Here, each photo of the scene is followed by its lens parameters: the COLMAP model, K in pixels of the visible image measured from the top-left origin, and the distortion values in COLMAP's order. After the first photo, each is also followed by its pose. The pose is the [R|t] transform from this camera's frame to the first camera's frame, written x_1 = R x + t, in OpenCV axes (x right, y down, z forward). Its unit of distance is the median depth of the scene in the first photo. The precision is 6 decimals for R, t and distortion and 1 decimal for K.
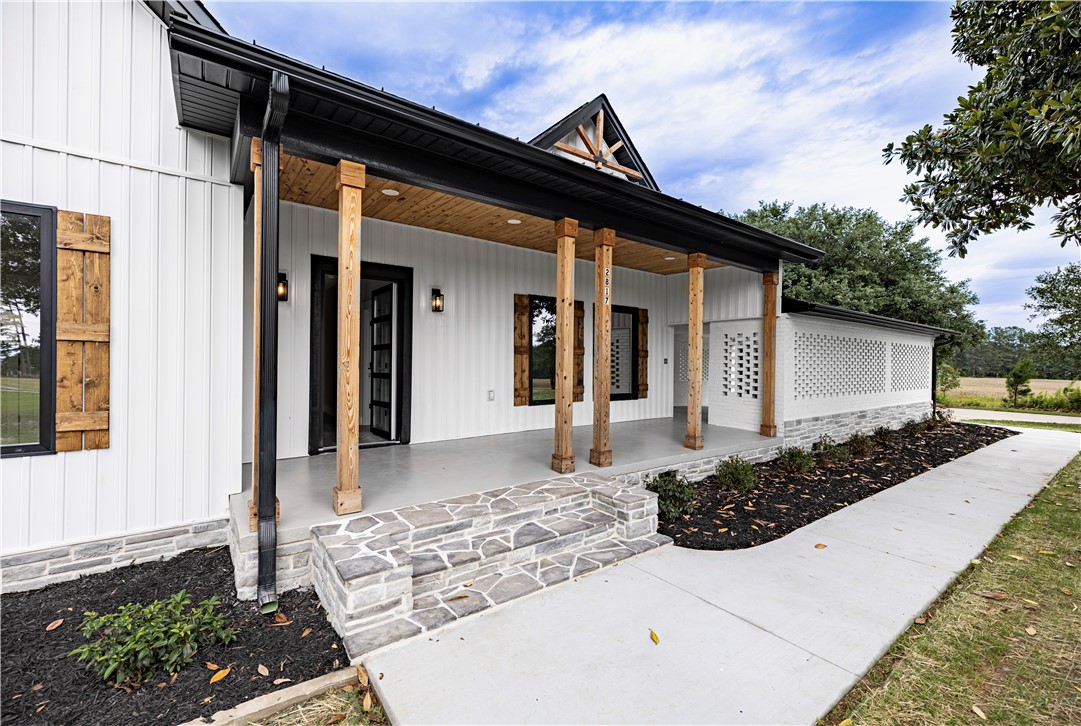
lens RADIAL K [[474.0, 0, 544.7], [0, 474.0, 364.8], [0, 0, 1]] dist [0.003072, -0.000208]
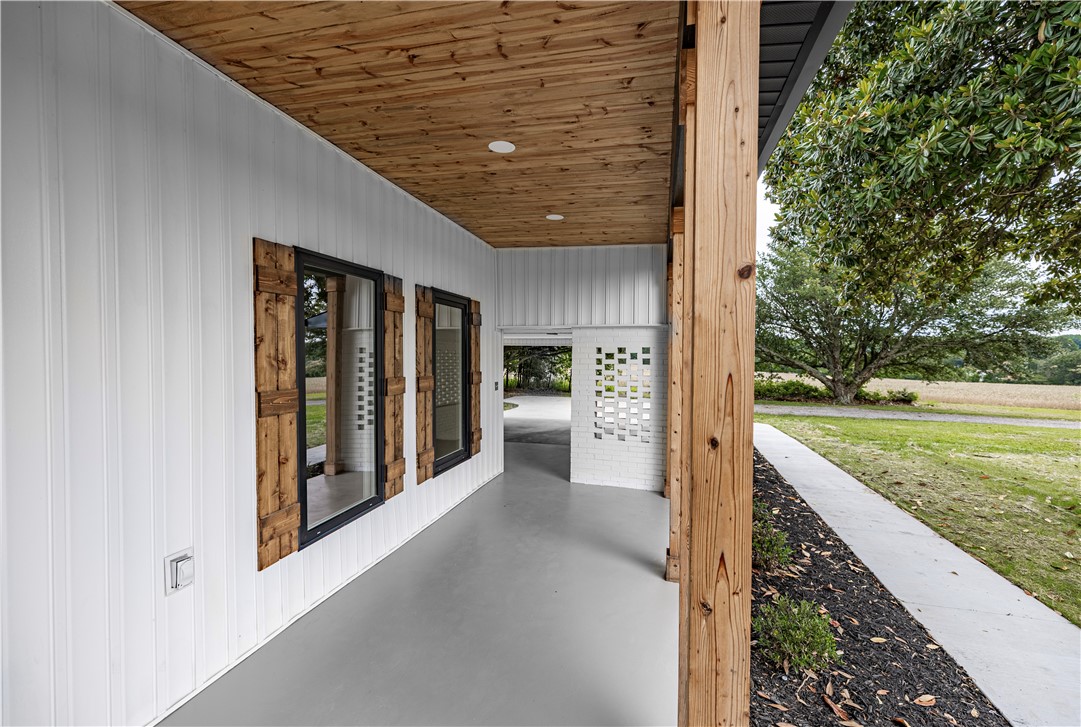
lens RADIAL K [[474.0, 0, 538.2], [0, 474.0, 362.3], [0, 0, 1]] dist [0.003072, -0.000208]
pose [[0.783031, -0.017860, 0.621726, -0.120255], [0.004277, 0.999719, 0.023333, -0.070909], [-0.621968, -0.015611, 0.782887, 0.632932]]
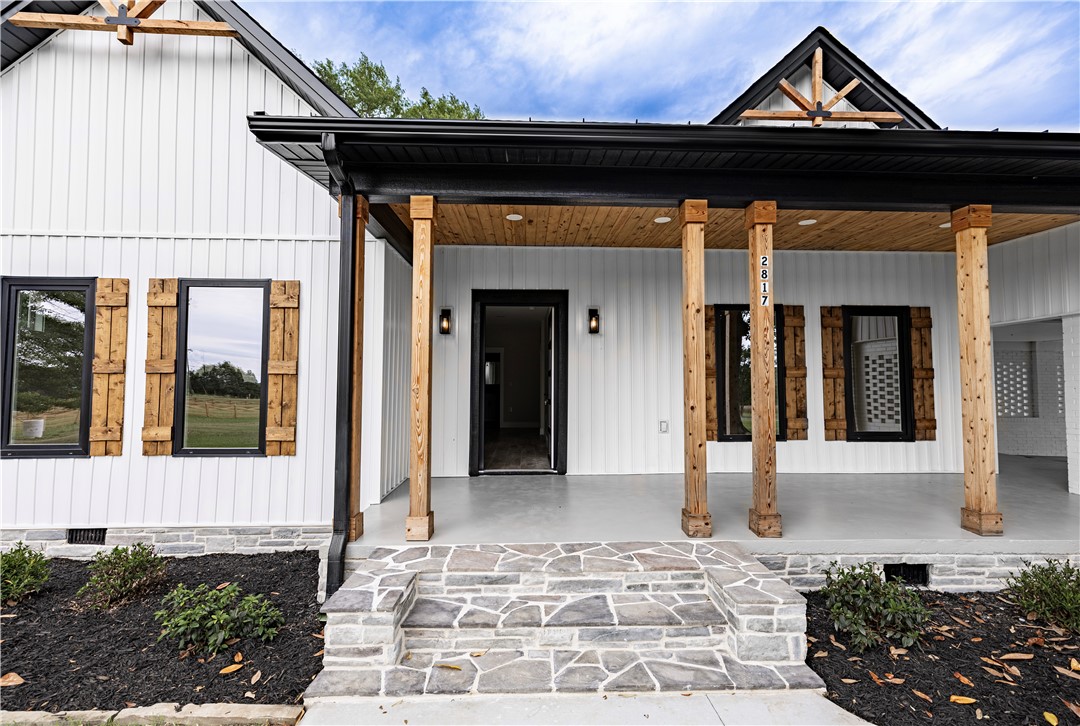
lens RADIAL K [[473.5, 0, 538.5], [0, 473.5, 364.5], [0, 0, 1]] dist [0.003072, -0.000208]
pose [[0.805228, -0.035046, -0.591929, 0.212919], [0.002836, 0.998468, -0.055258, -0.000485], [0.592959, 0.042817, 0.804094, 0.178522]]
